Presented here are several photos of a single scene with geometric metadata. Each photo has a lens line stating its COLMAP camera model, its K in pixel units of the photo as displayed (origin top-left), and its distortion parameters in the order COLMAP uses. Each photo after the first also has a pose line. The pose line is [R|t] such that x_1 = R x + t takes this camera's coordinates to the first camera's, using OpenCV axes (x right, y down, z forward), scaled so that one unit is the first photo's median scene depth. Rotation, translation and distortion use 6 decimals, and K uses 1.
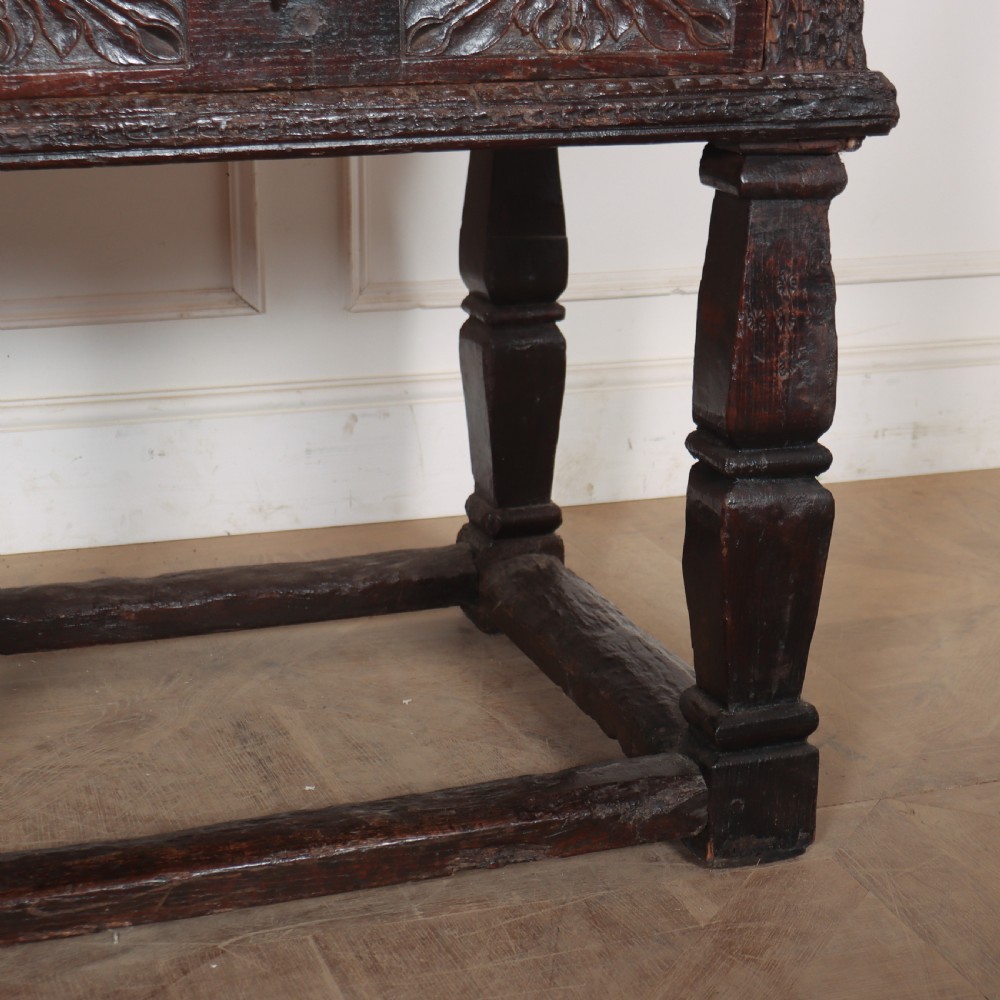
lens RADIAL K [[2116.1, 0, 639.4], [0, 2116.1, 641.1], [0, 0, 1]] dist [-0.063693, 0.000000]
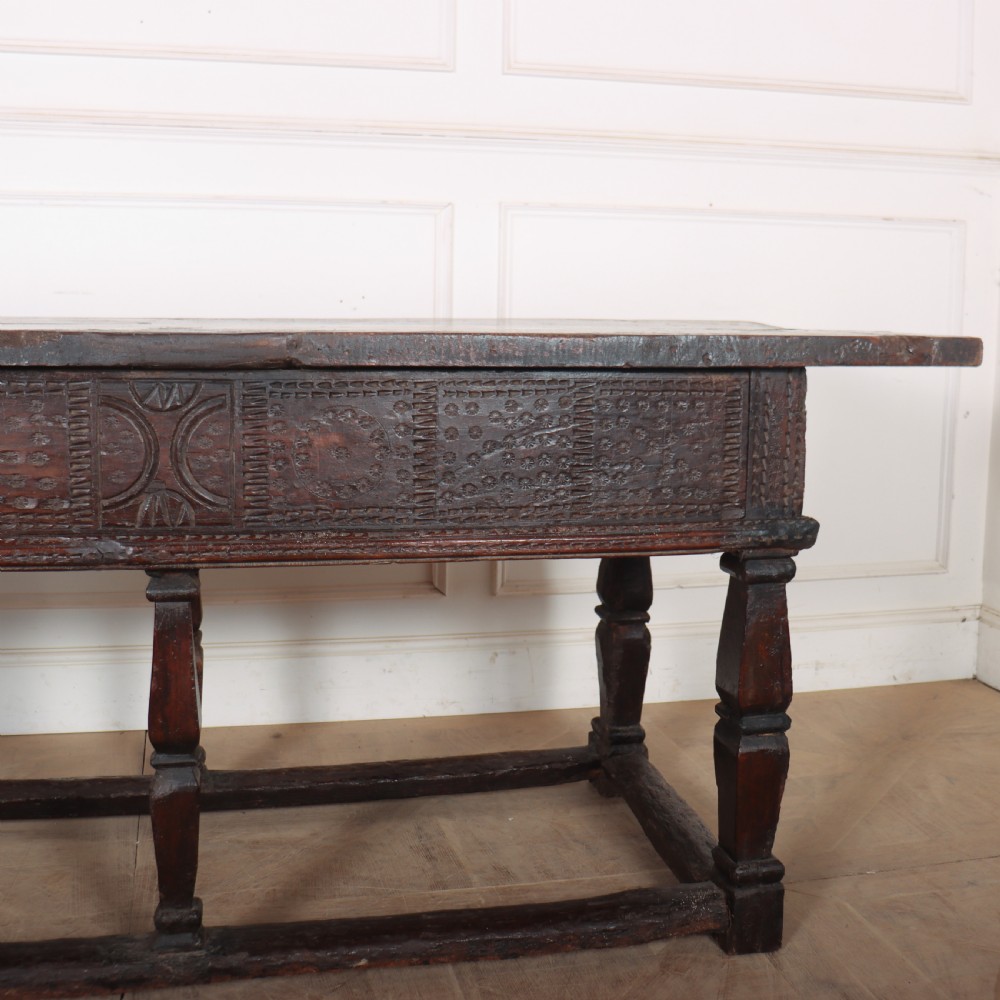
lens RADIAL K [[1331.1, 0, 523.9], [0, 1331.1, 442.4], [0, 0, 1]] dist [-0.146776, 0.000000]
pose [[0.989839, 0.007228, -0.142009, 0.065192], [-0.040326, 0.971972, -0.231611, -0.027268], [0.136354, 0.234984, 0.962388, -0.176316]]
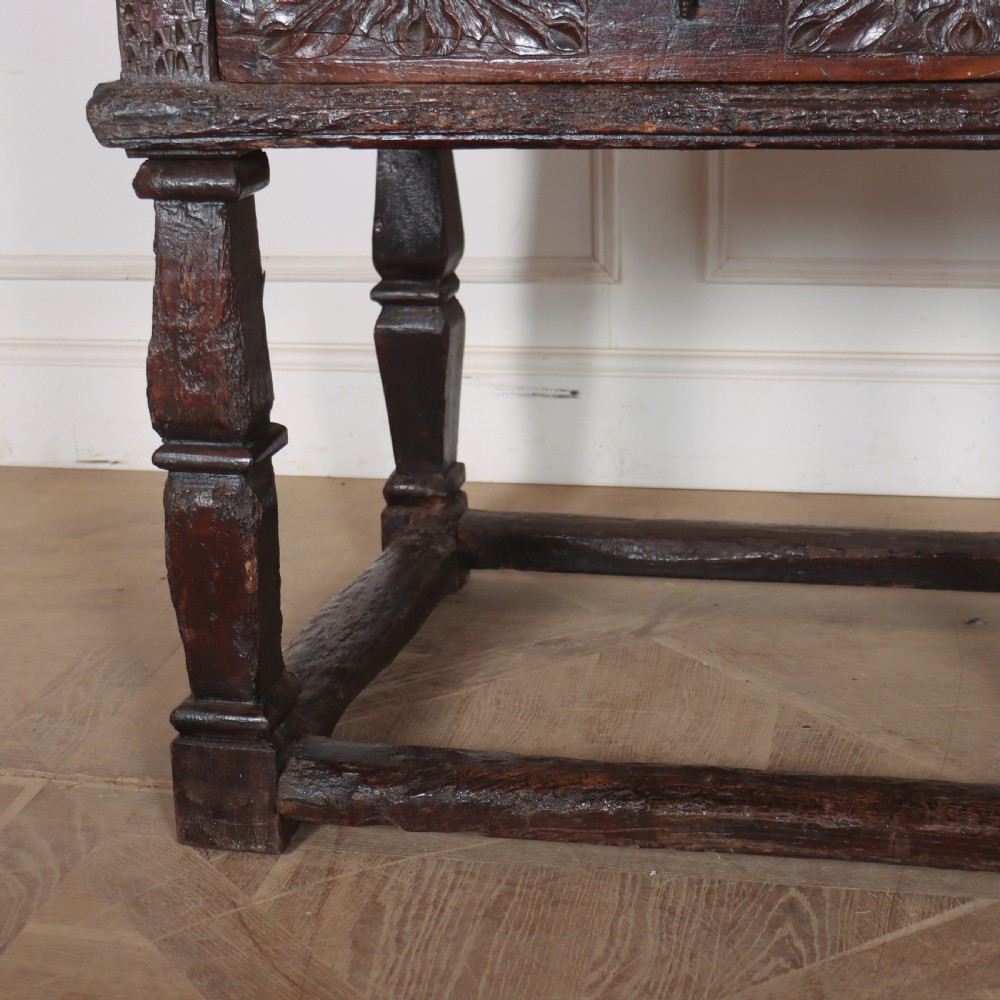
lens RADIAL K [[1976.3, 0, 403.8], [0, 1976.3, 579.6], [0, 0, 1]] dist [-0.091349, 0.000000]
pose [[0.800193, 0.136745, -0.583946, -0.166898], [-0.132769, 0.989892, 0.049870, 0.012006], [0.584862, 0.037624, 0.810259, -0.059337]]
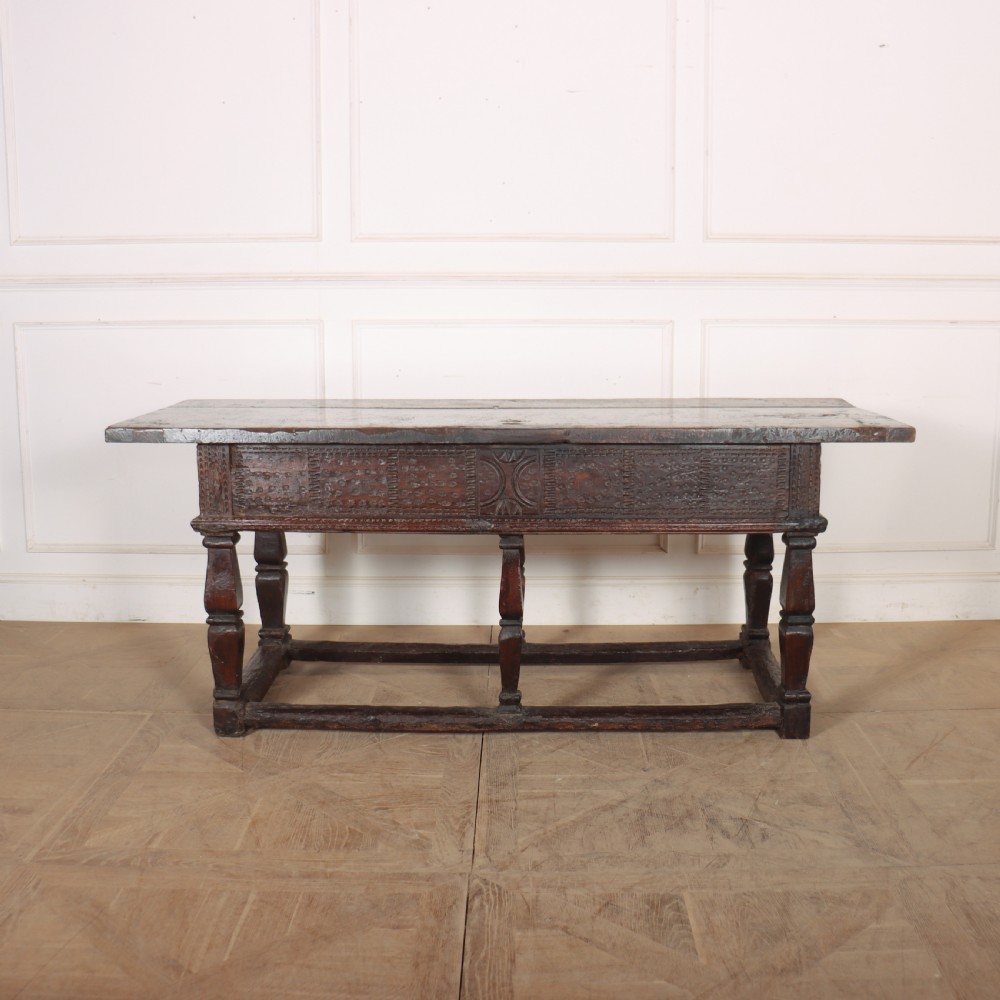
lens RADIAL K [[1452.5, 0, 500.3], [0, 1452.5, 491.5], [0, 0, 1]] dist [-0.100773, 0.000000]
pose [[0.920095, 0.037883, -0.389860, 0.541594], [-0.103388, 0.983503, -0.148436, 0.123445], [0.377805, 0.176882, 0.908832, -1.345066]]
